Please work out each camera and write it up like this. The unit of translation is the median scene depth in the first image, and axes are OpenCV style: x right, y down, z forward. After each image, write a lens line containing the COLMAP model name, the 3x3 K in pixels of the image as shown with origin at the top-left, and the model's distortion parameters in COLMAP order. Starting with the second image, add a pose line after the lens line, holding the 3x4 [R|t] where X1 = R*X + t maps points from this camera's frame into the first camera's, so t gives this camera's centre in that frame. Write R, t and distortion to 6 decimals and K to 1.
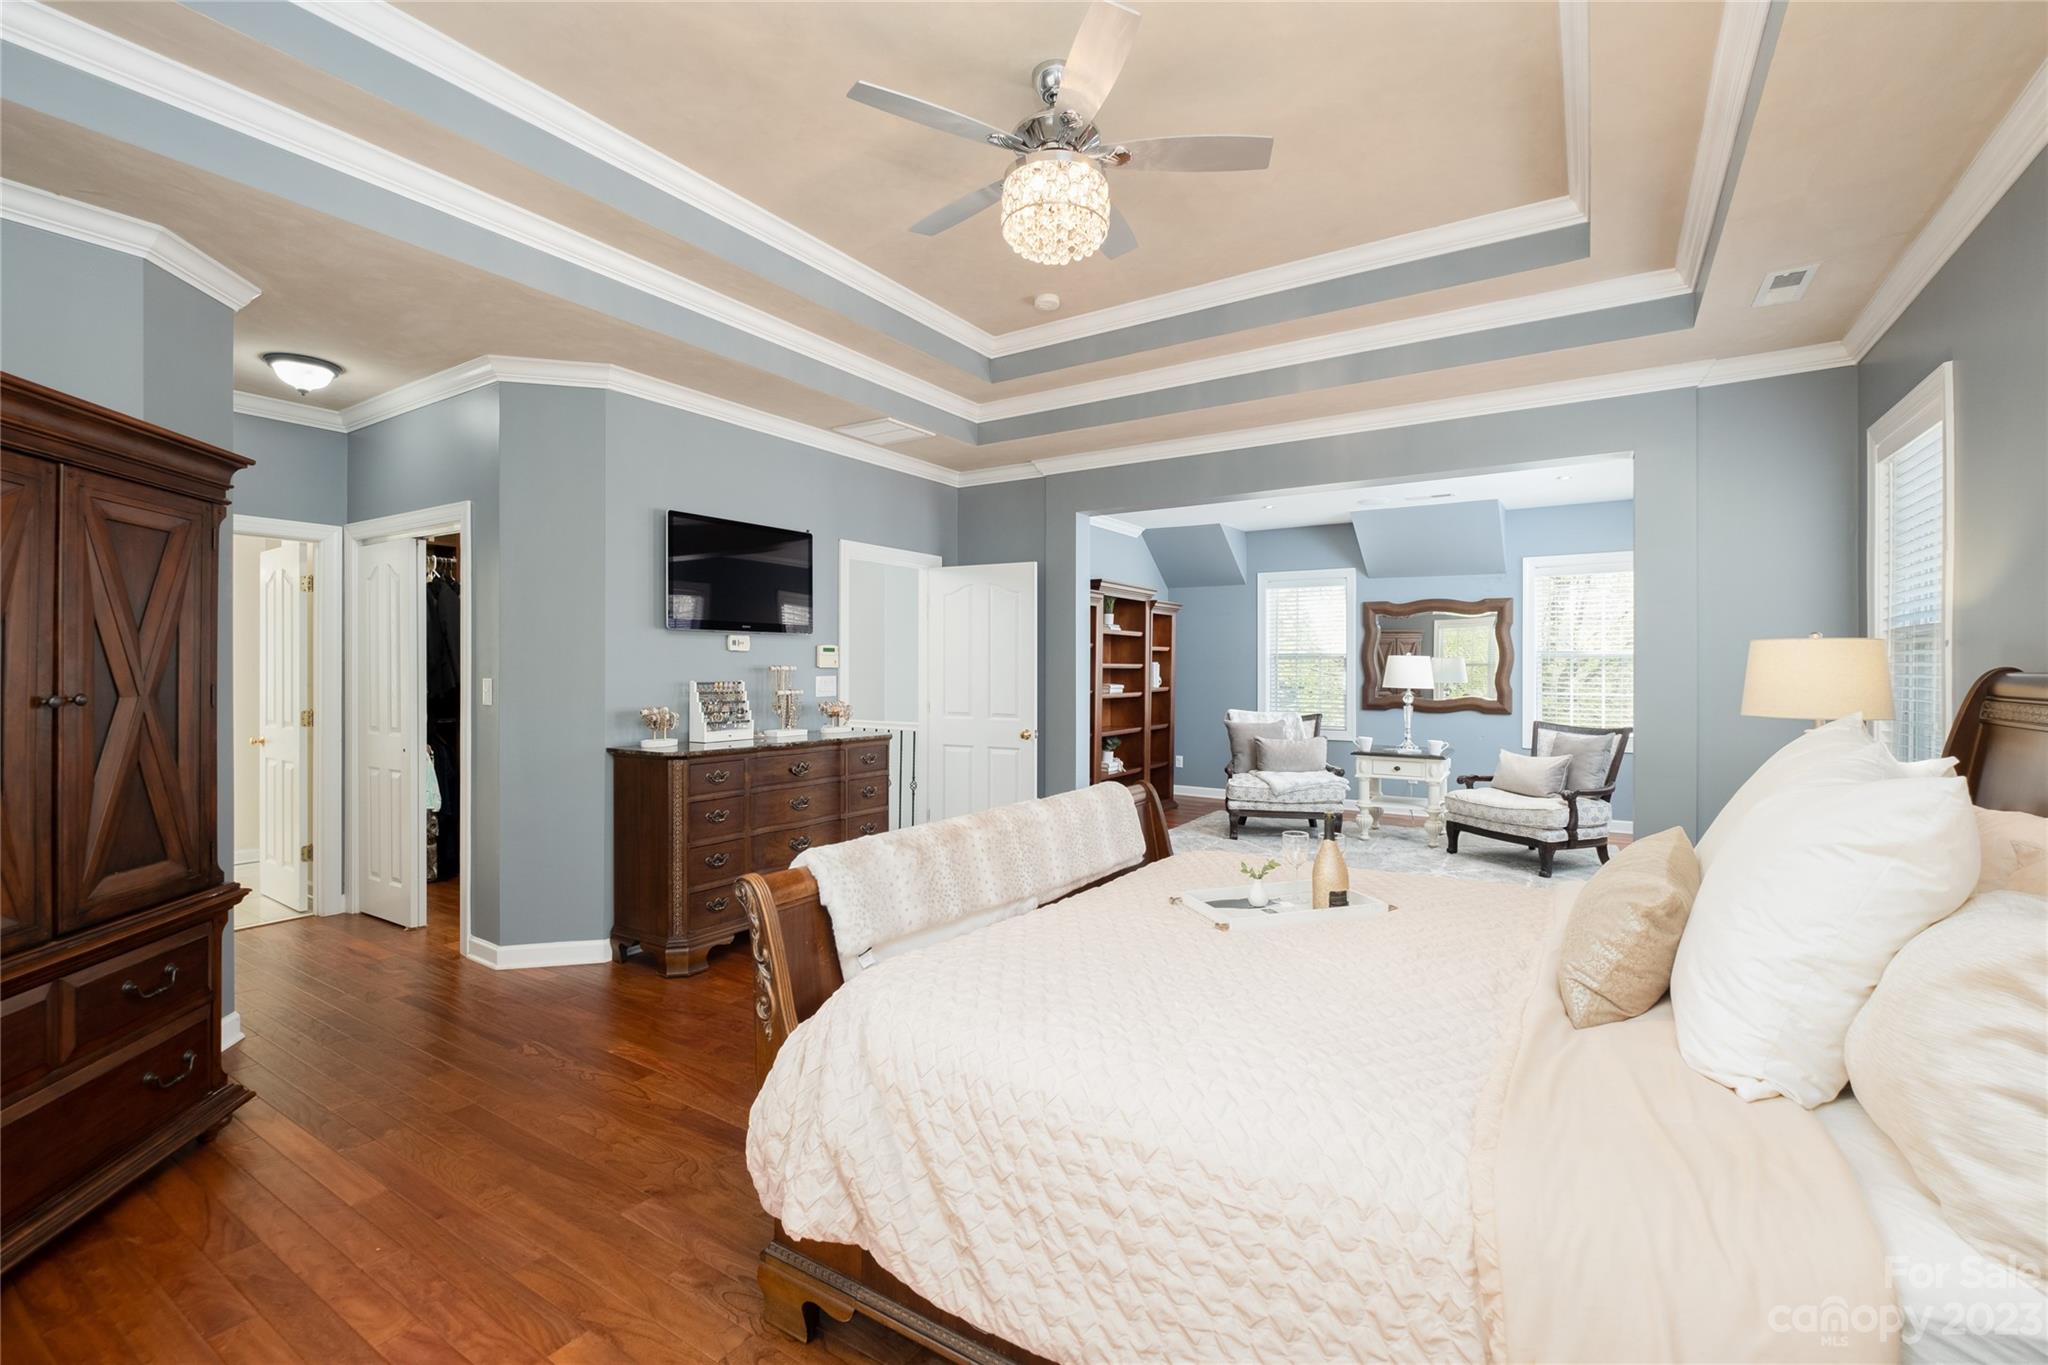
lens RADIAL K [[886.7, 0, 1018.8], [0, 886.7, 657.6], [0, 0, 1]] dist [0.004151, -0.000010]
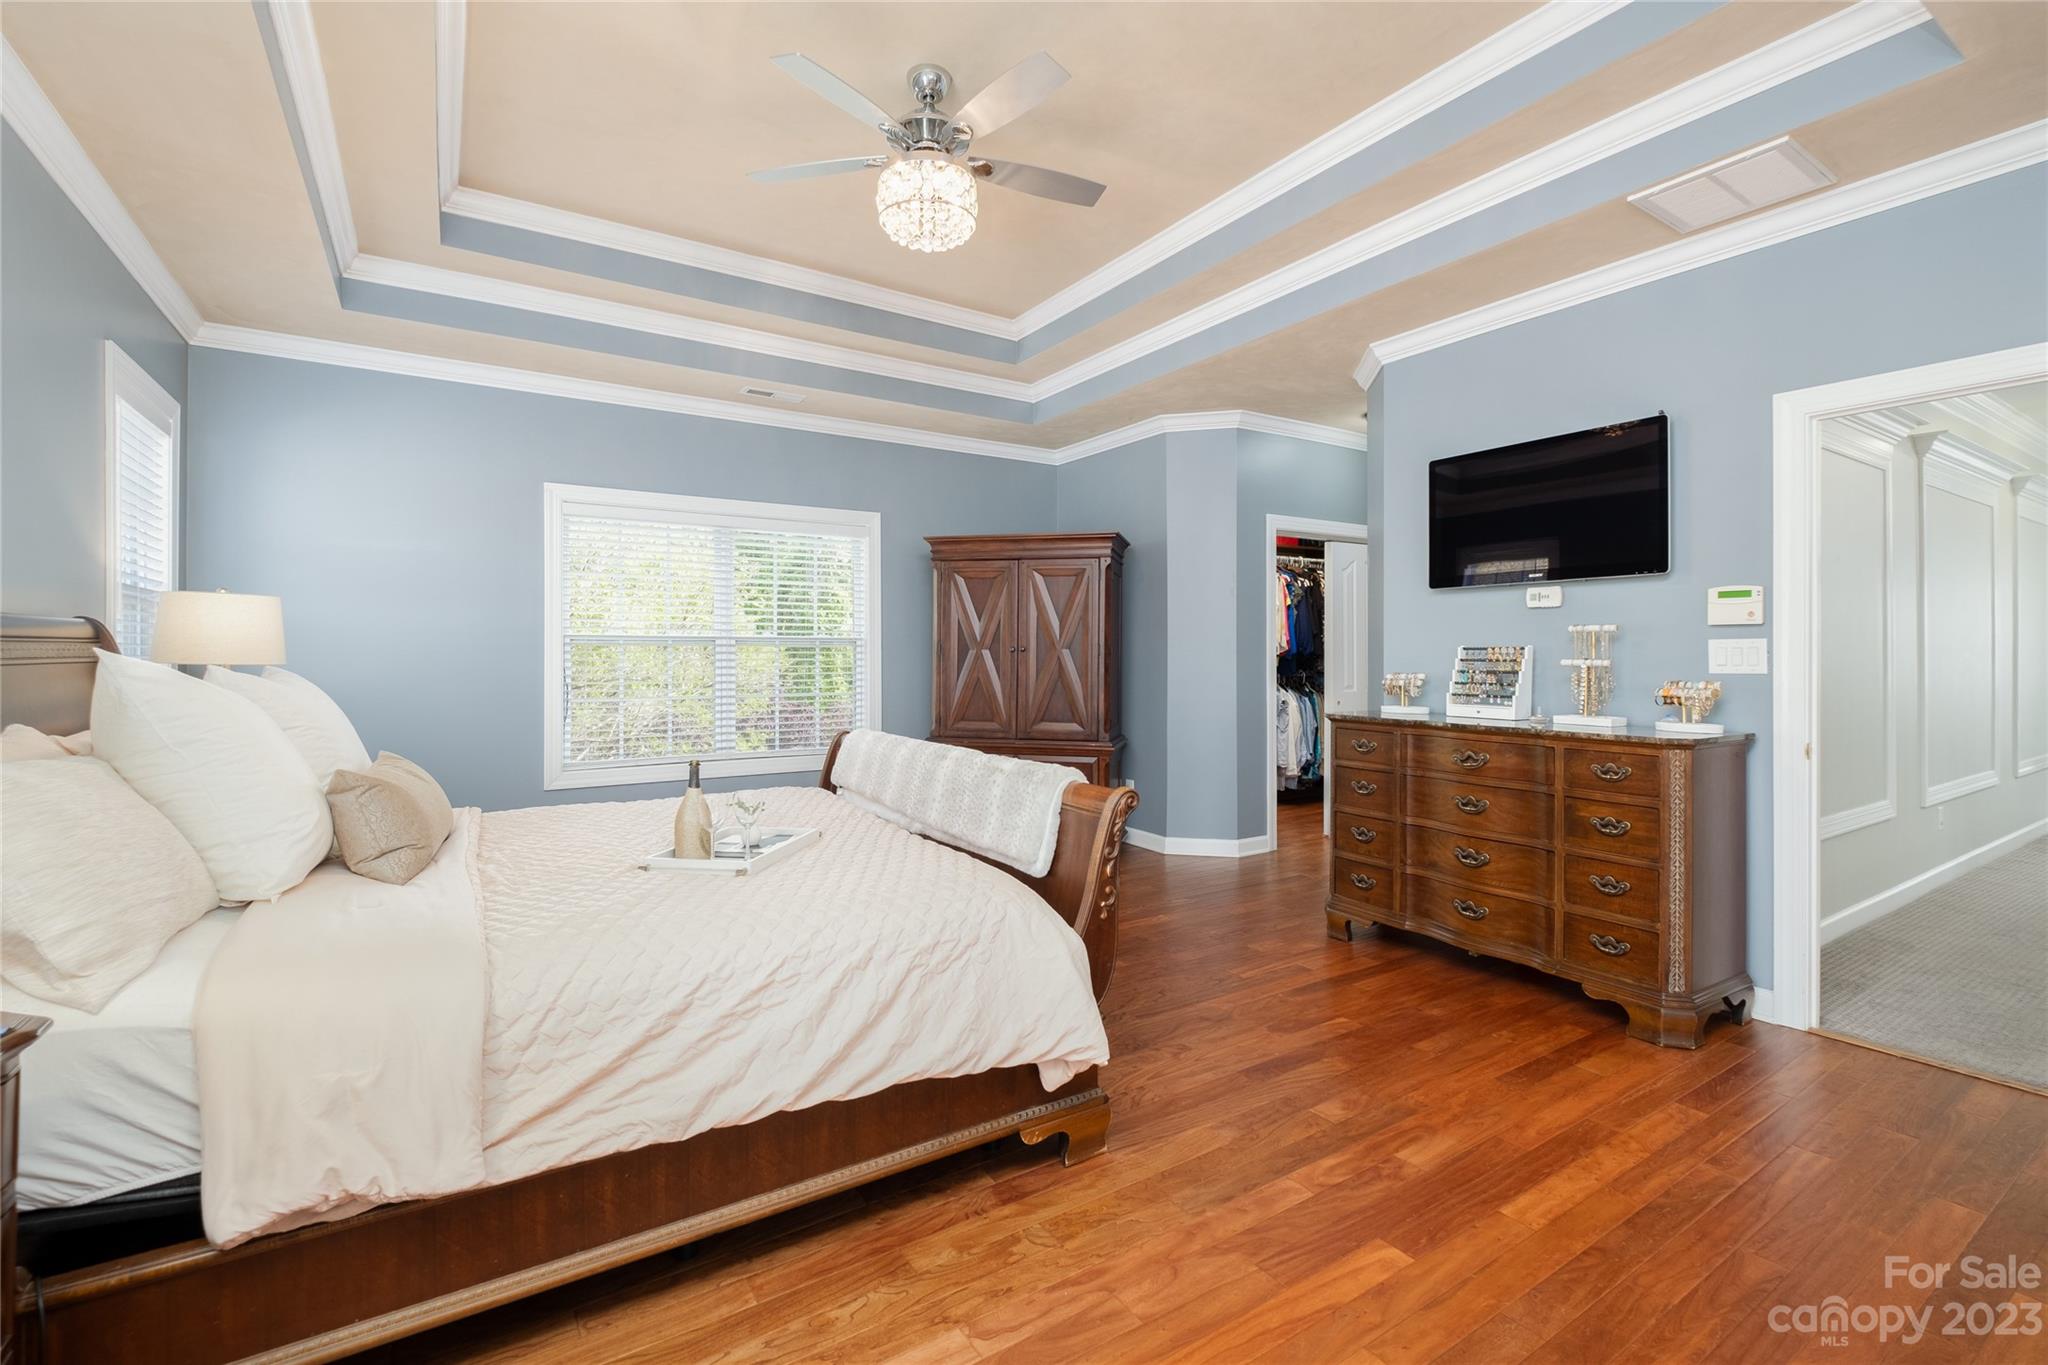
lens RADIAL K [[886.7, 0, 1018.8], [0, 886.7, 657.6], [0, 0, 1]] dist [0.004151, -0.000010]
pose [[-0.404423, 0.002852, -0.914567, 0.879500], [0.011136, 0.999936, -0.001806, 0.049309], [0.914504, -0.010915, -0.404429, 1.365582]]
